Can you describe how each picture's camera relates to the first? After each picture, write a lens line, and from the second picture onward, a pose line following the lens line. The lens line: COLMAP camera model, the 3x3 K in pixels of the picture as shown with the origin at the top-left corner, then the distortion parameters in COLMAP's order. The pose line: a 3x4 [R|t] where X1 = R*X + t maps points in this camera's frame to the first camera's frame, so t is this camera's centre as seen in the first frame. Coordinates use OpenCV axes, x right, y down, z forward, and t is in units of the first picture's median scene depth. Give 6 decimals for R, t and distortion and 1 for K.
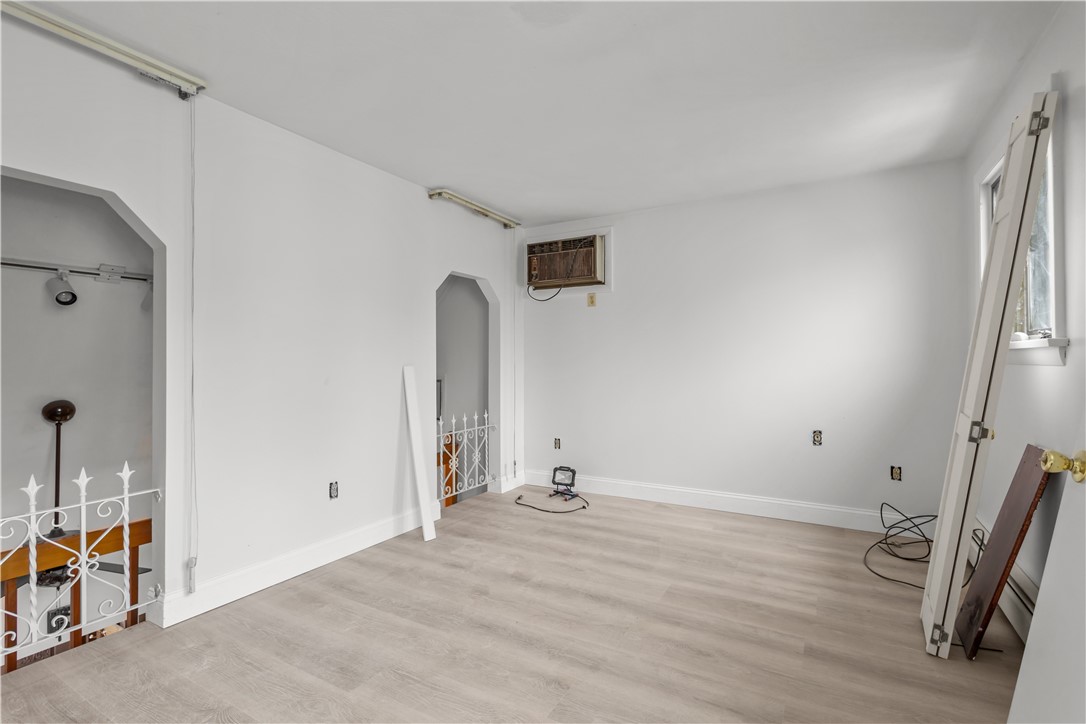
lens RADIAL K [[495.6, 0, 543.0], [0, 495.6, 362.0], [0, 0, 1]] dist [0.002031, -0.000044]
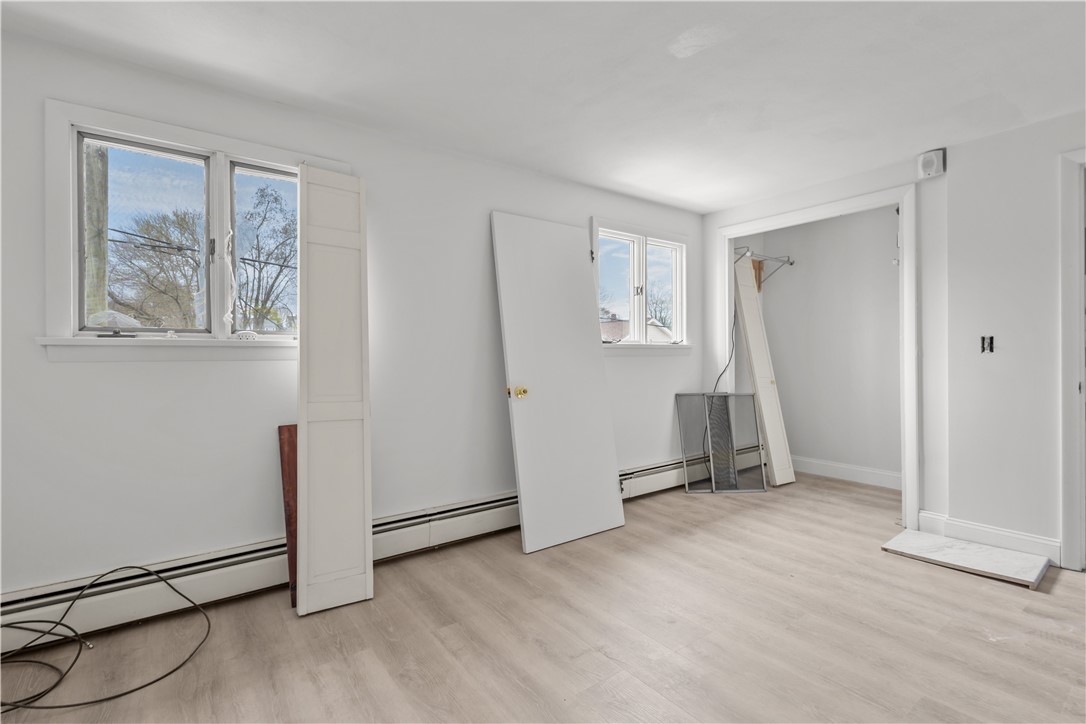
lens RADIAL K [[510.5, 0, 523.8], [0, 510.5, 355.6], [0, 0, 1]] dist [0.000824, 0.000205]
pose [[-0.904168, 0.005363, 0.427144, -0.064109], [0.010250, 0.999906, 0.009143, -0.010566], [-0.427055, 0.012645, -0.904137, 1.262797]]
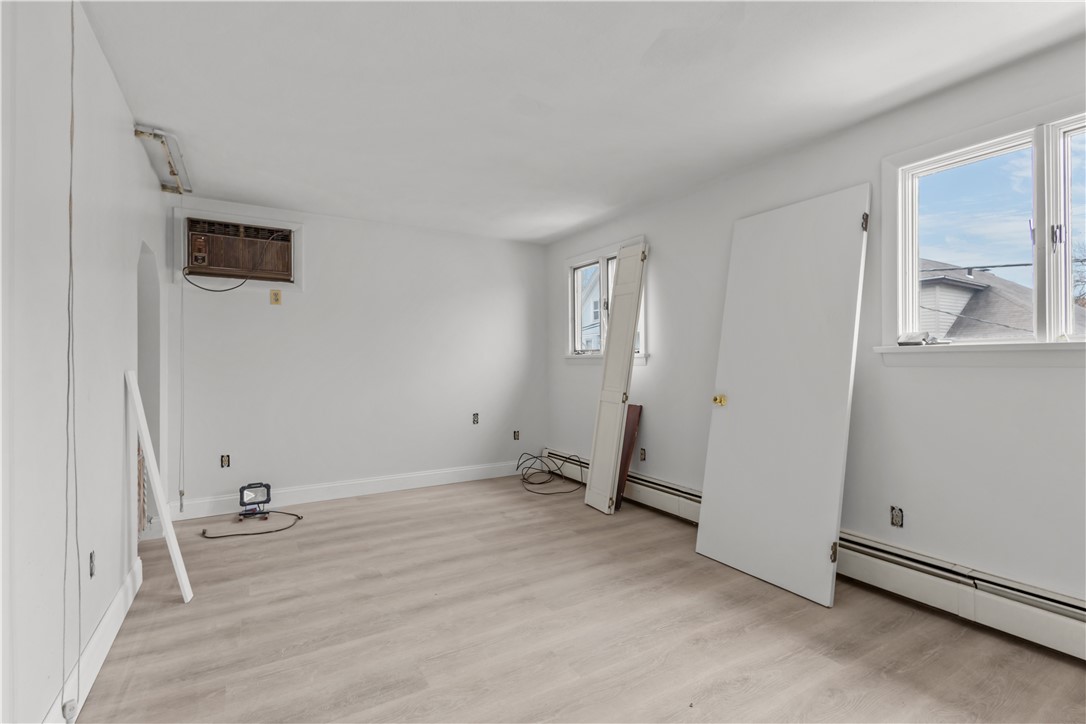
lens RADIAL K [[495.6, 0, 543.0], [0, 495.6, 362.0], [0, 0, 1]] dist [0.002031, -0.000044]
pose [[0.499641, 0.001968, 0.866230, -0.657191], [0.002563, 0.999990, -0.003751, -0.000183], [-0.866229, 0.004094, 0.499631, 0.160172]]
